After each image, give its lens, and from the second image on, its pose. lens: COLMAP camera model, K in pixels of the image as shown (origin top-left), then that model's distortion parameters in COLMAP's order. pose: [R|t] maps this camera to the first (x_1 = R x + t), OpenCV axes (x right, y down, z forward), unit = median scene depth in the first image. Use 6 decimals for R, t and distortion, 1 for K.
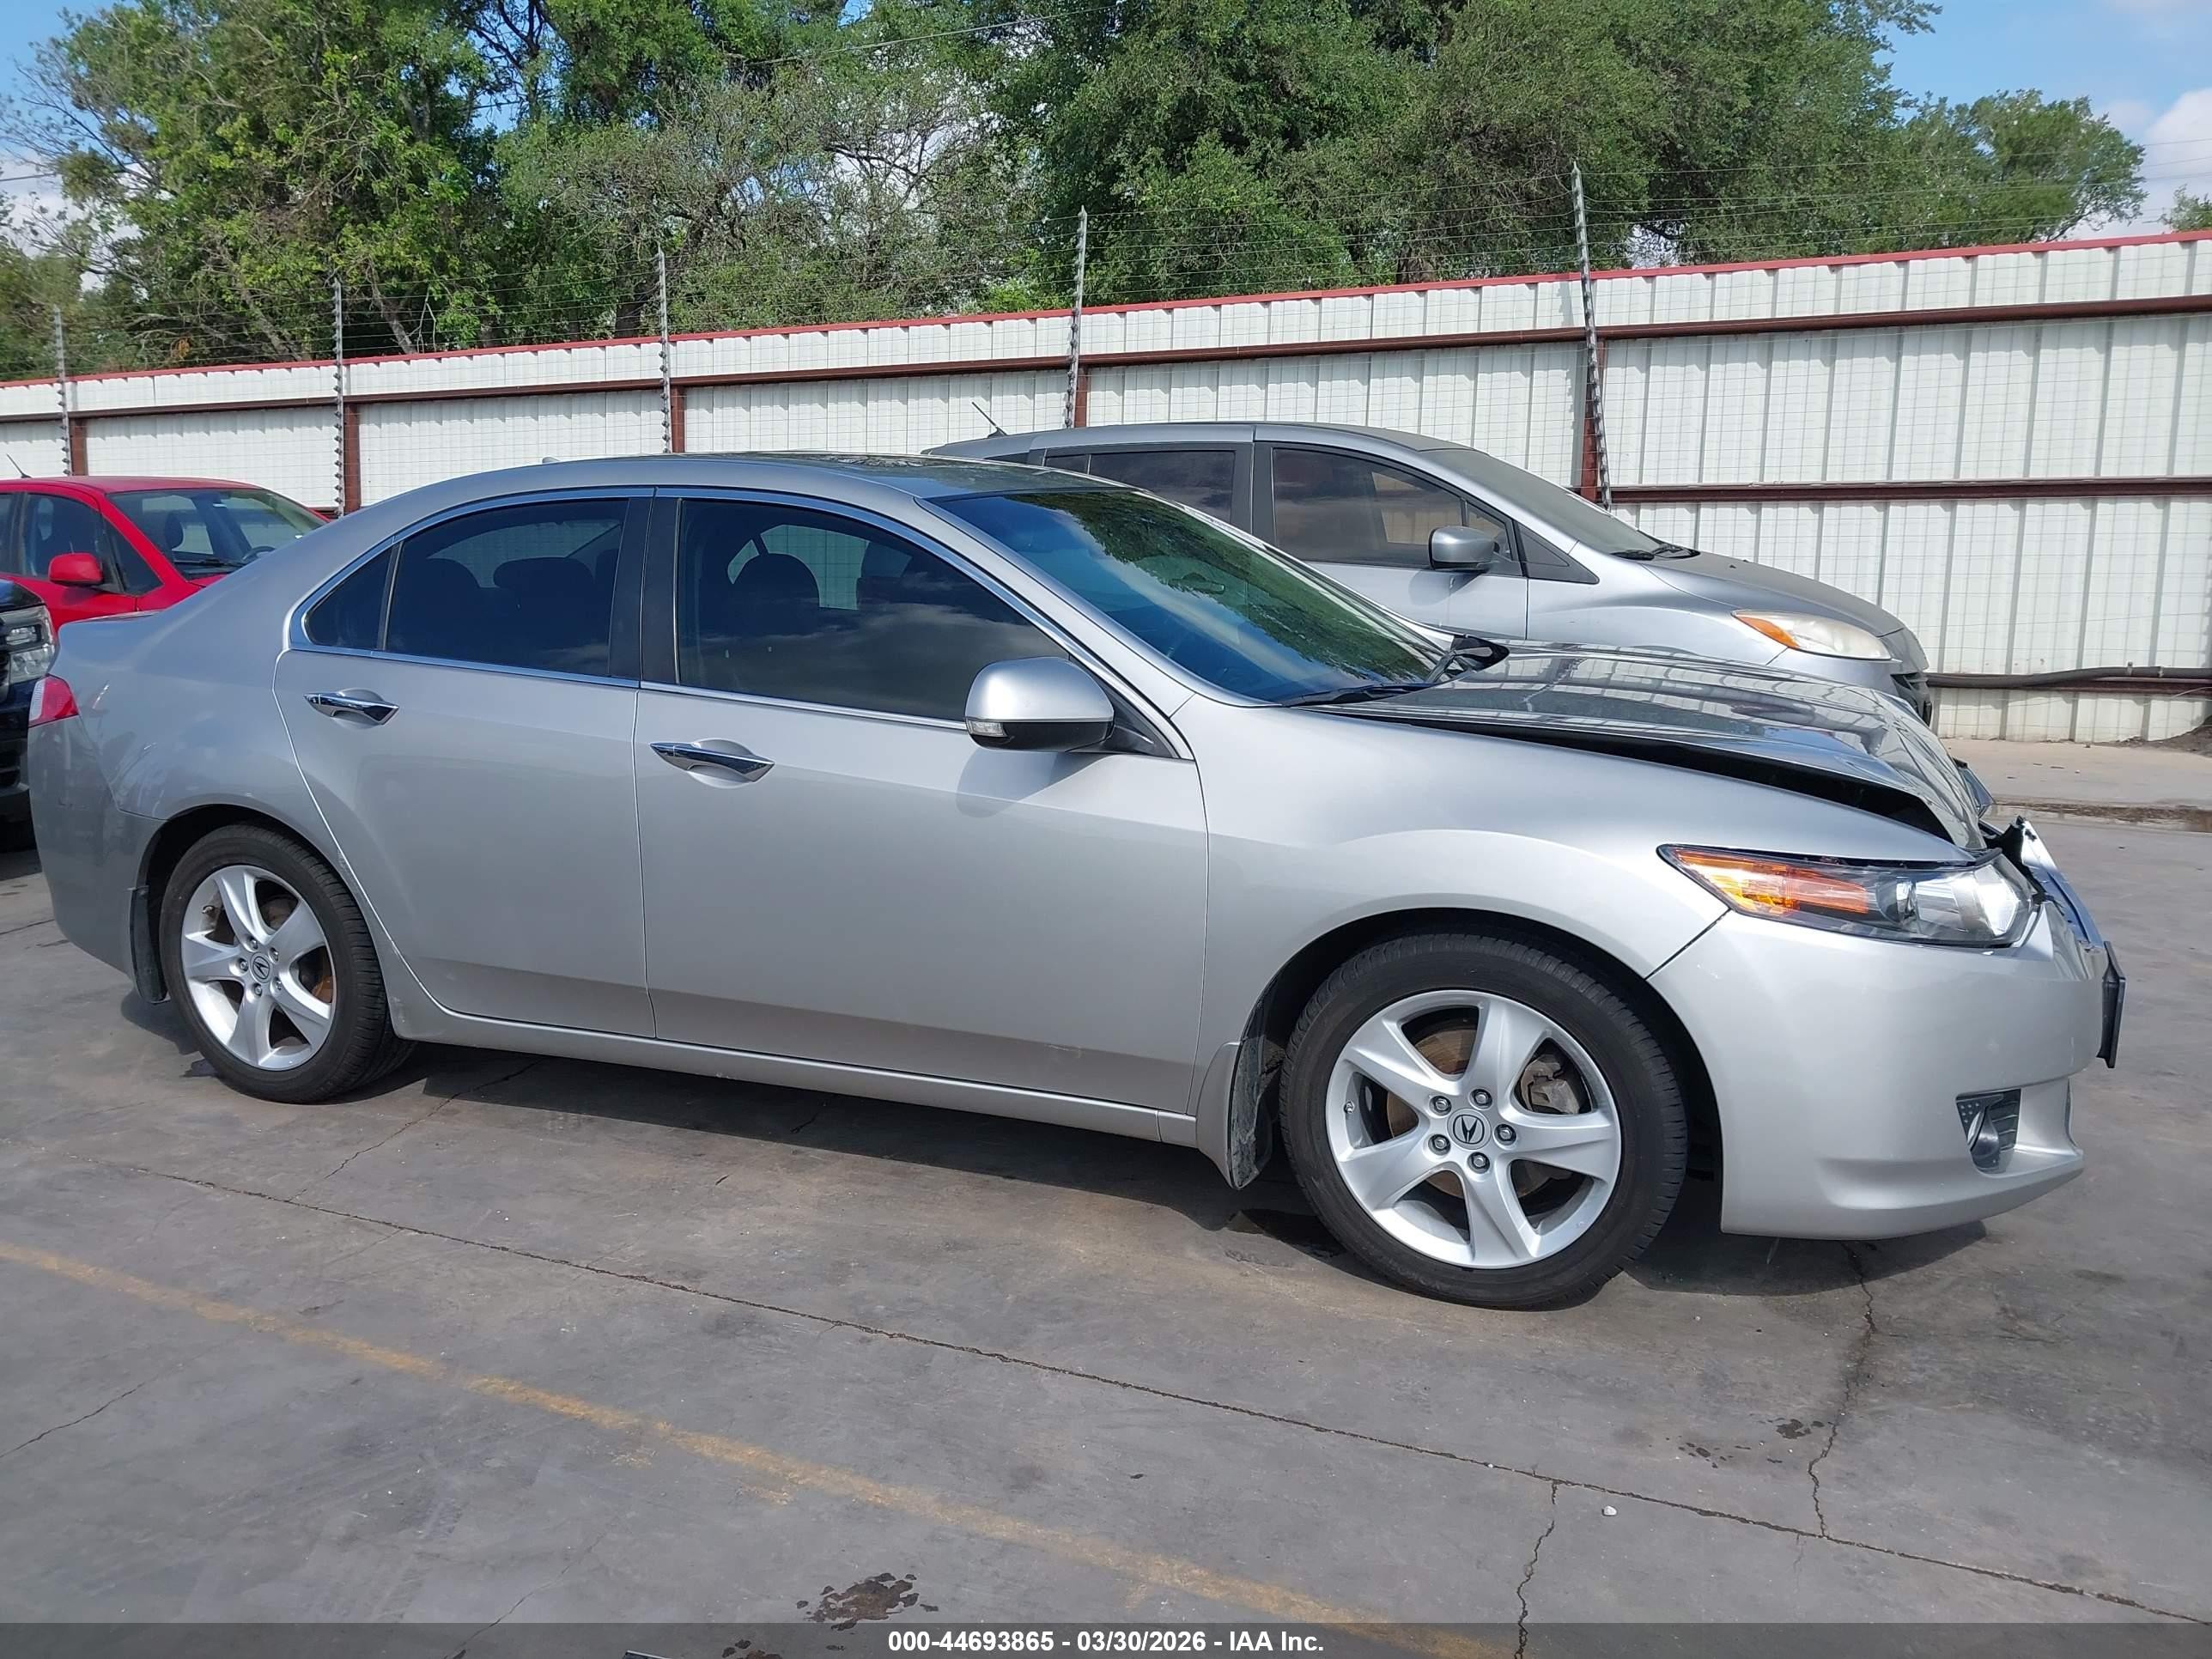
lens RADIAL K [[1812.8, 0, 1106.0], [0, 1812.8, 829.5], [0, 0, 1]] dist [0.015042, -0.018522]
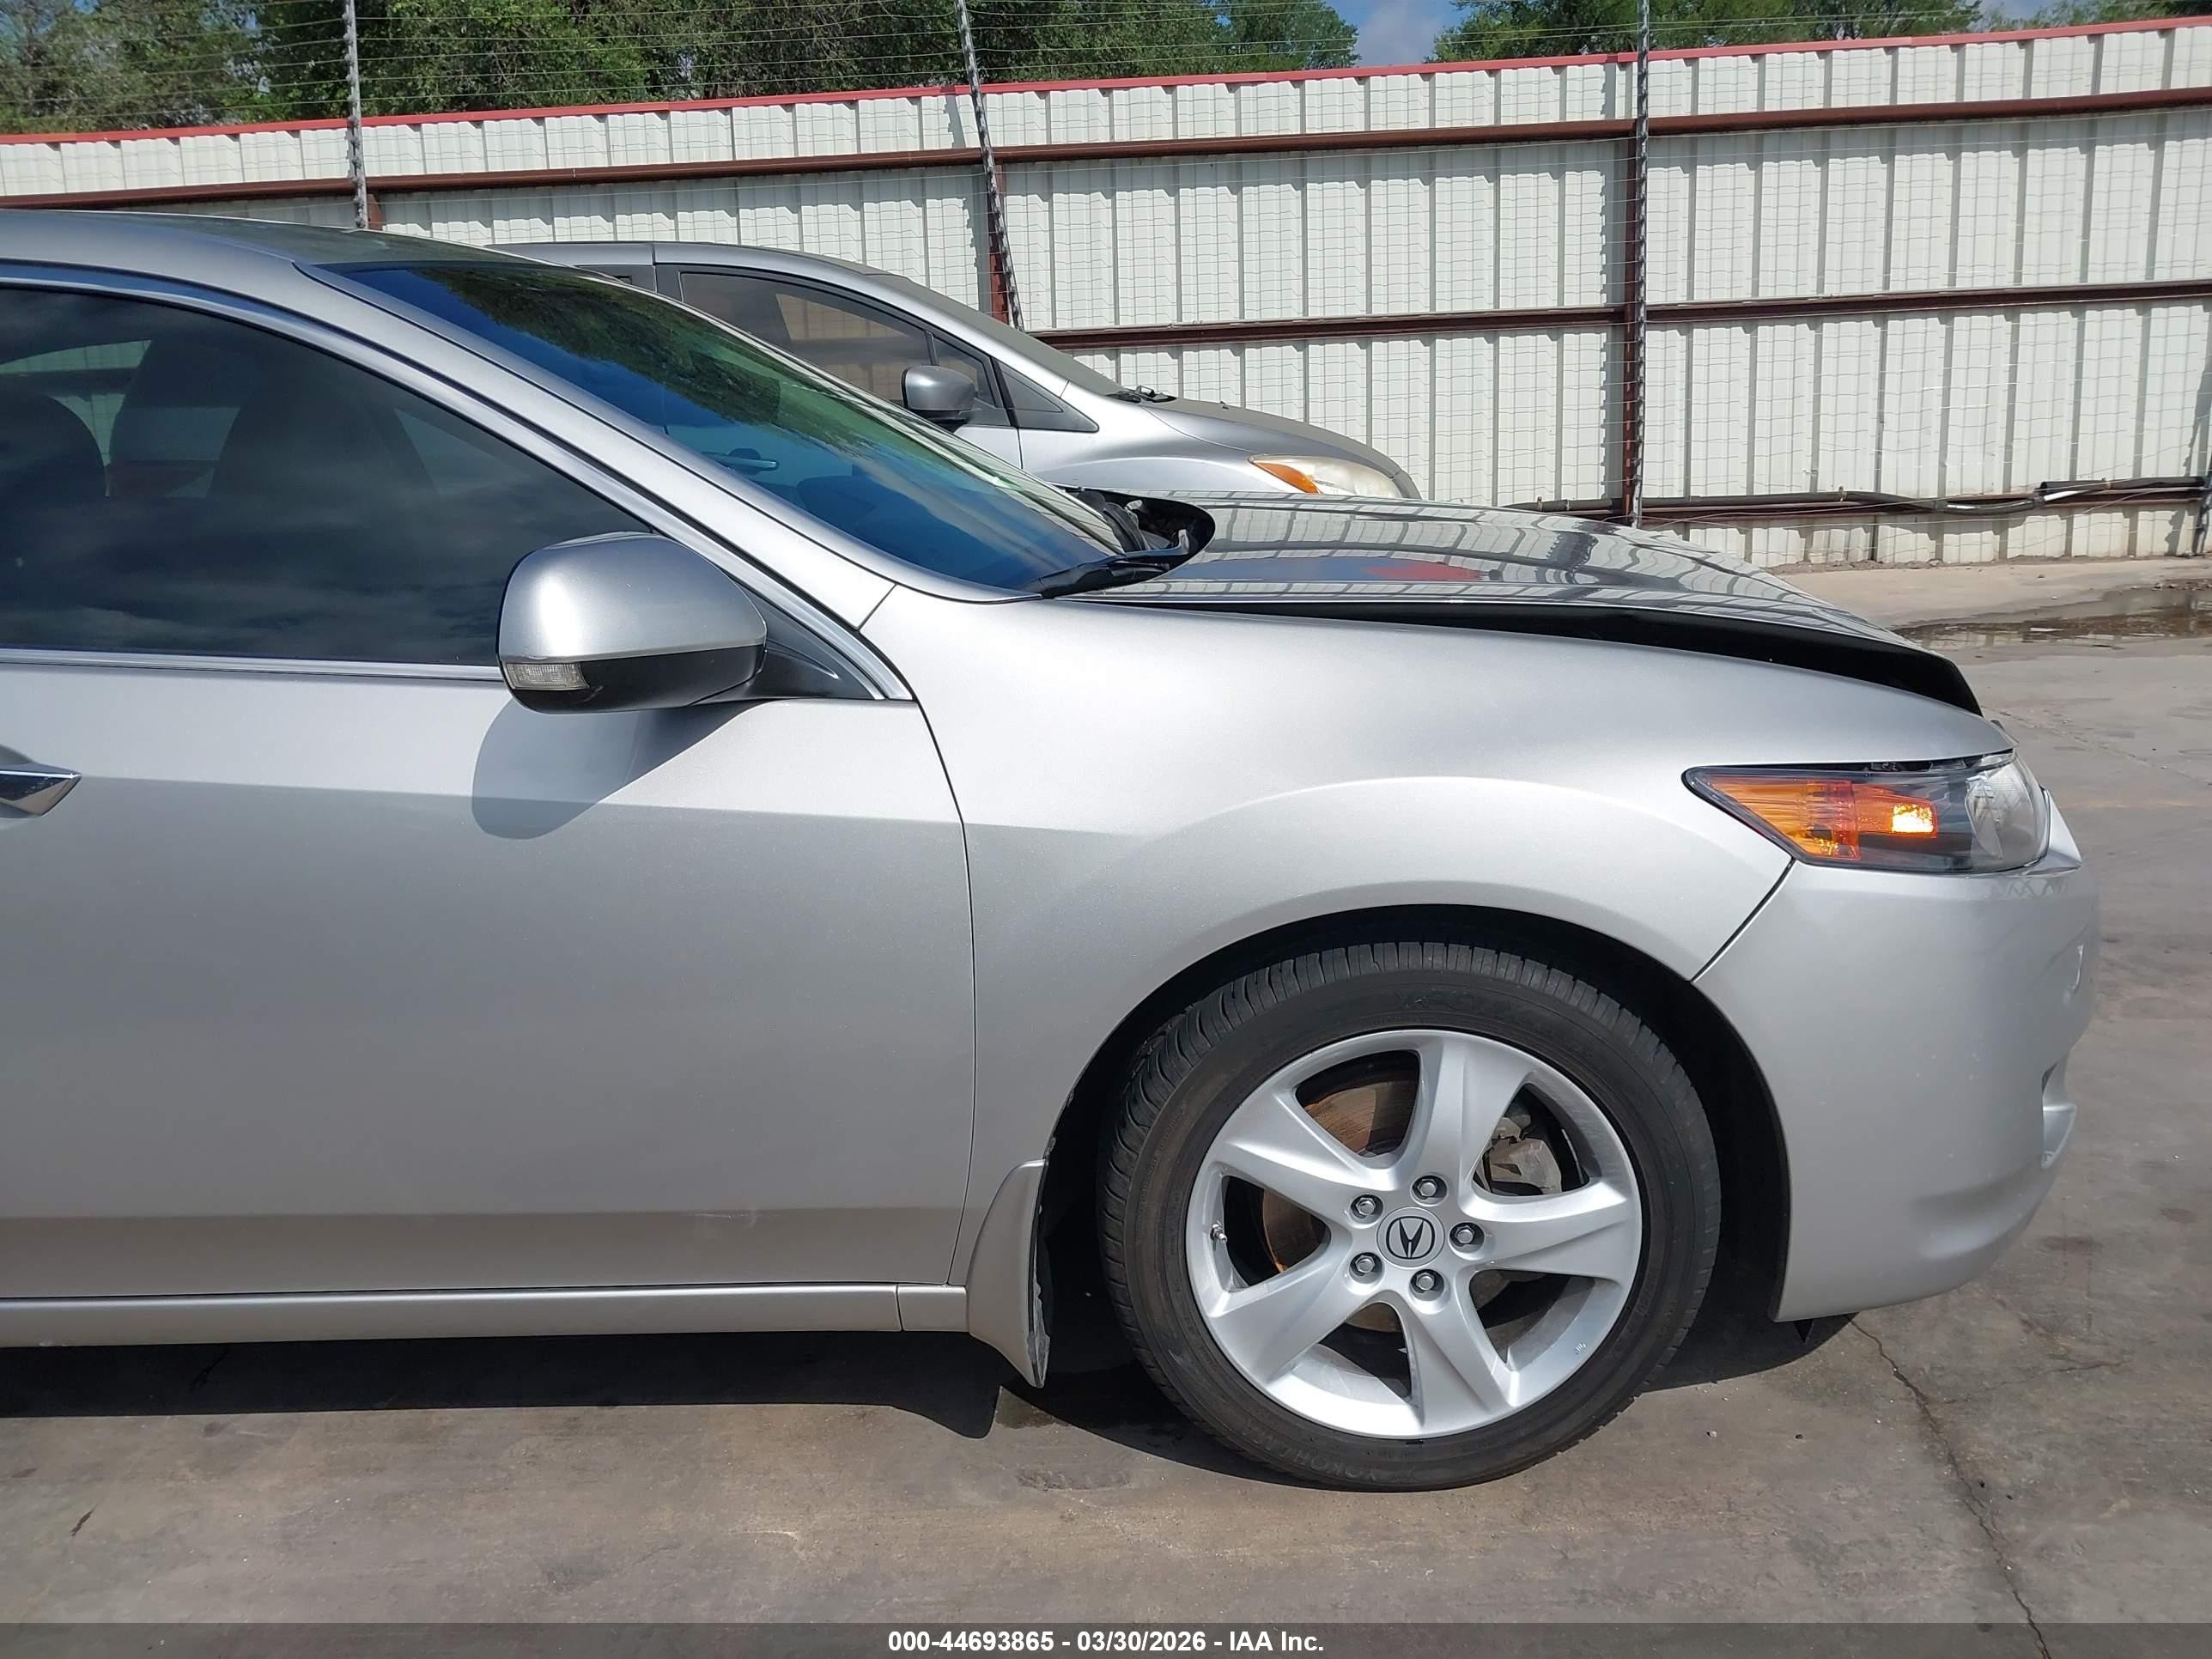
lens RADIAL K [[1812.8, 0, 1106.0], [0, 1812.8, 829.5], [0, 0, 1]] dist [0.015042, -0.018522]
pose [[0.926723, -0.116791, 0.357134, -0.106722], [0.093947, 0.992299, 0.080723, -0.037866], [-0.363812, -0.041256, 0.930558, 0.425885]]
